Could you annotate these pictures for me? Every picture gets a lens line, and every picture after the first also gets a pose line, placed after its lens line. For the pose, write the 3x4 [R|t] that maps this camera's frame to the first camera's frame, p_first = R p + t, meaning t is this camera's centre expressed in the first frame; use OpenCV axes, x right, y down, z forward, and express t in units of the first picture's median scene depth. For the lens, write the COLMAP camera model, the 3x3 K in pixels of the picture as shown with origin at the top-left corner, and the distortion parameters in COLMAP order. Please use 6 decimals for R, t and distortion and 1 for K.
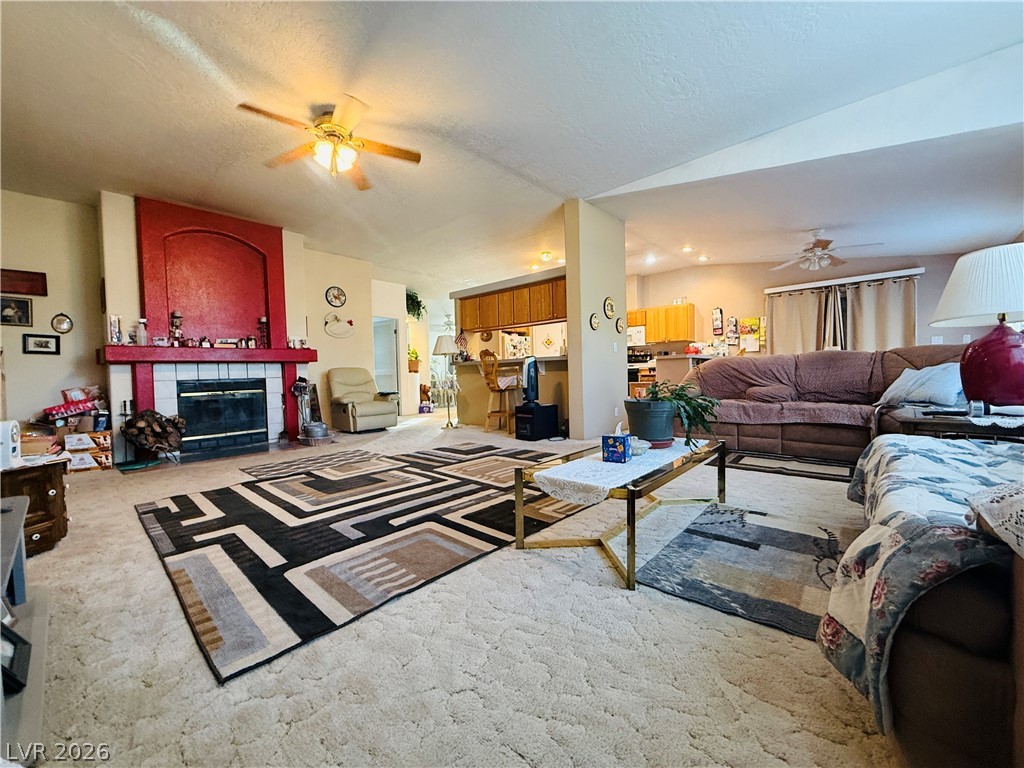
lens RADIAL K [[407.2, 0, 510.1], [0, 407.2, 385.6], [0, 0, 1]] dist [-0.000751, 0.000174]
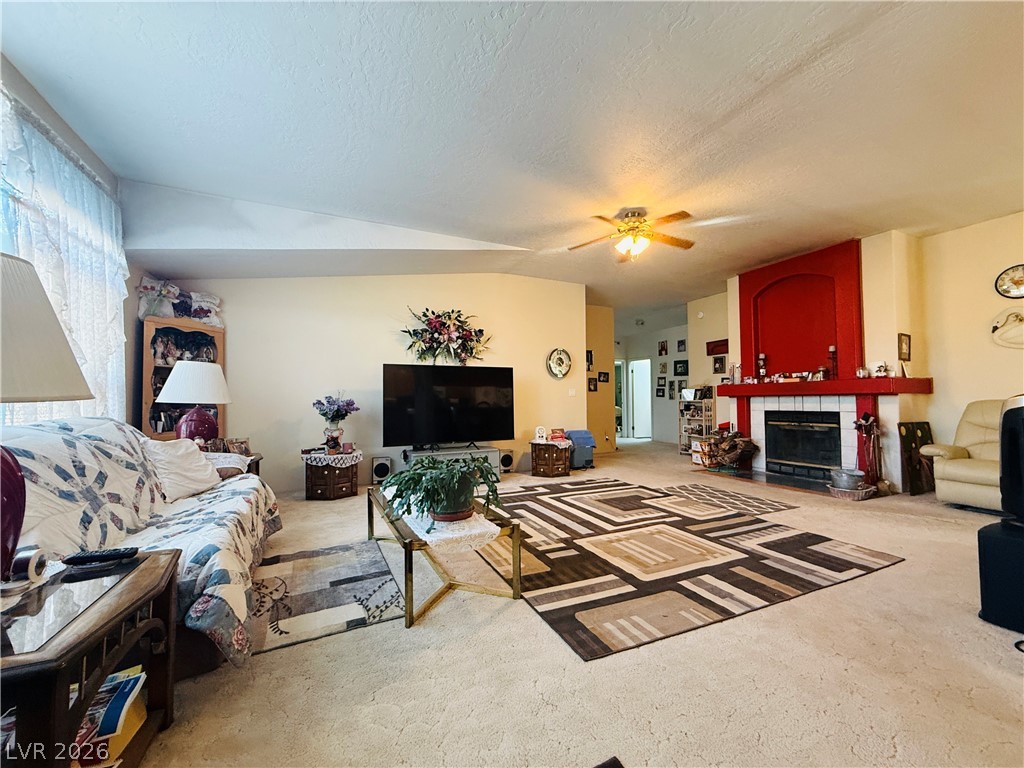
lens RADIAL K [[407.2, 0, 510.1], [0, 407.2, 385.6], [0, 0, 1]] dist [-0.000751, 0.000174]
pose [[-0.383022, -0.003236, -0.923733, 0.737304], [-0.010175, 0.999948, 0.000716, -0.099201], [0.923683, 0.009673, -0.383035, 0.941262]]
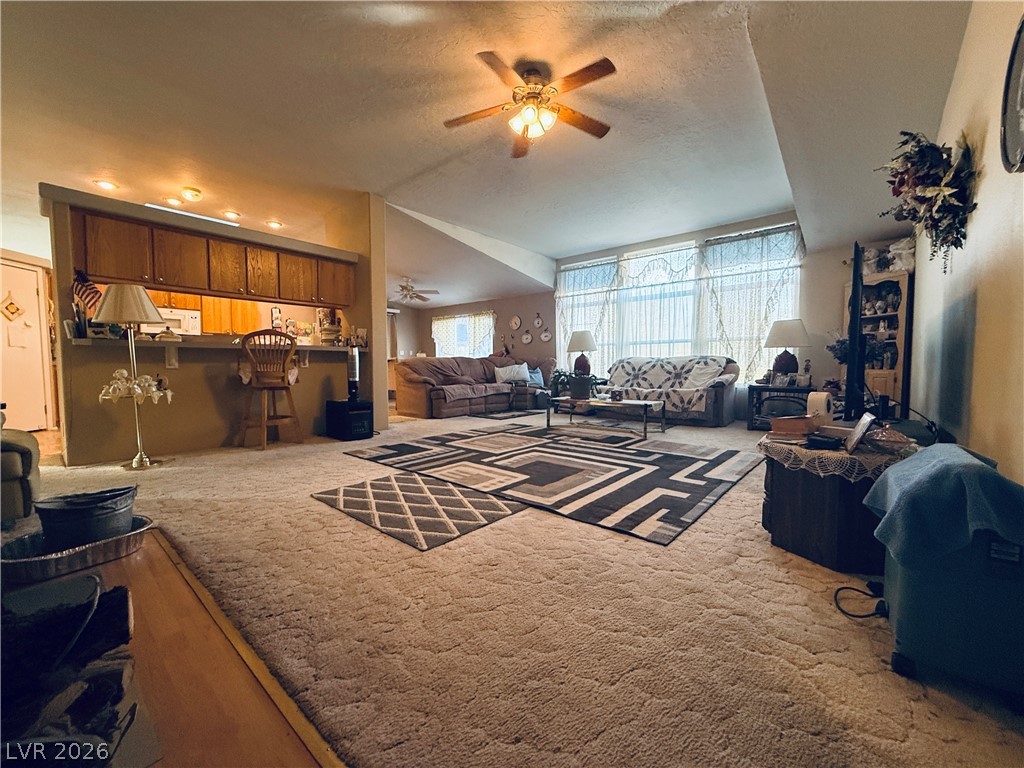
lens RADIAL K [[407.2, 0, 510.1], [0, 407.2, 385.6], [0, 0, 1]] dist [-0.000751, 0.000174]
pose [[-0.025470, -0.024169, 0.999383, -1.129197], [0.033818, 0.999115, 0.025024, 0.006441], [-0.999103, 0.034434, -0.024631, 0.904940]]
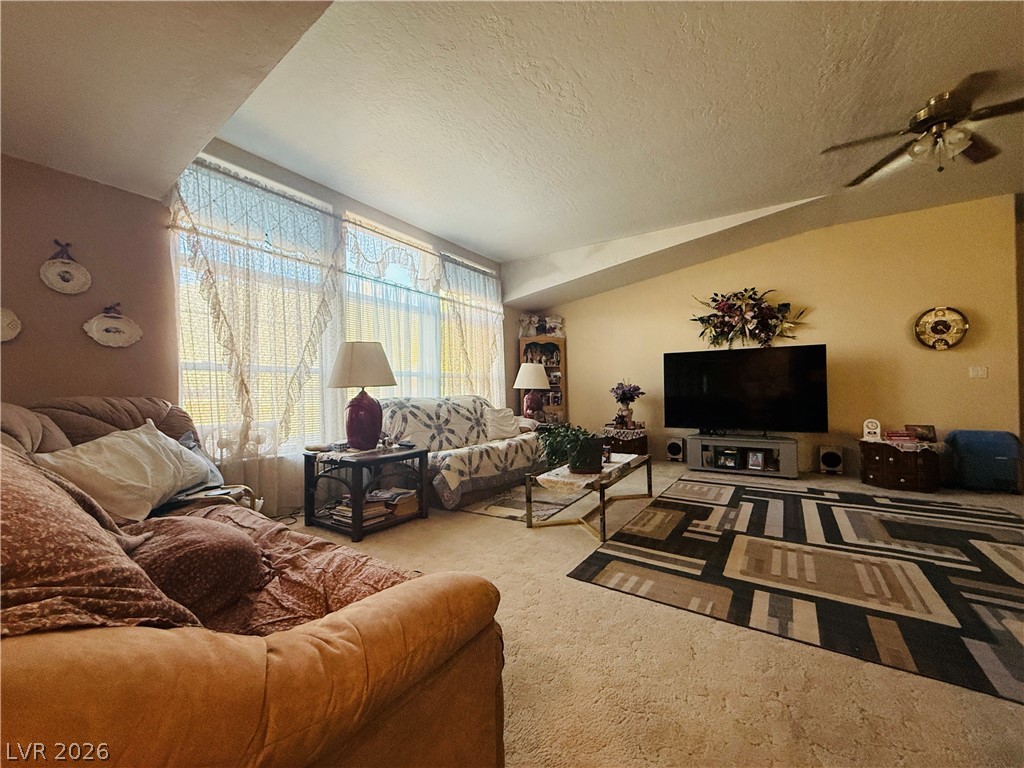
lens RADIAL K [[407.2, 0, 510.1], [0, 407.2, 385.6], [0, 0, 1]] dist [-0.000751, 0.000174]
pose [[-0.986775, 0.035258, -0.158215, 0.484986], [0.032160, 0.999238, 0.022103, -0.098636], [0.158873, 0.016722, -0.987157, 1.395385]]
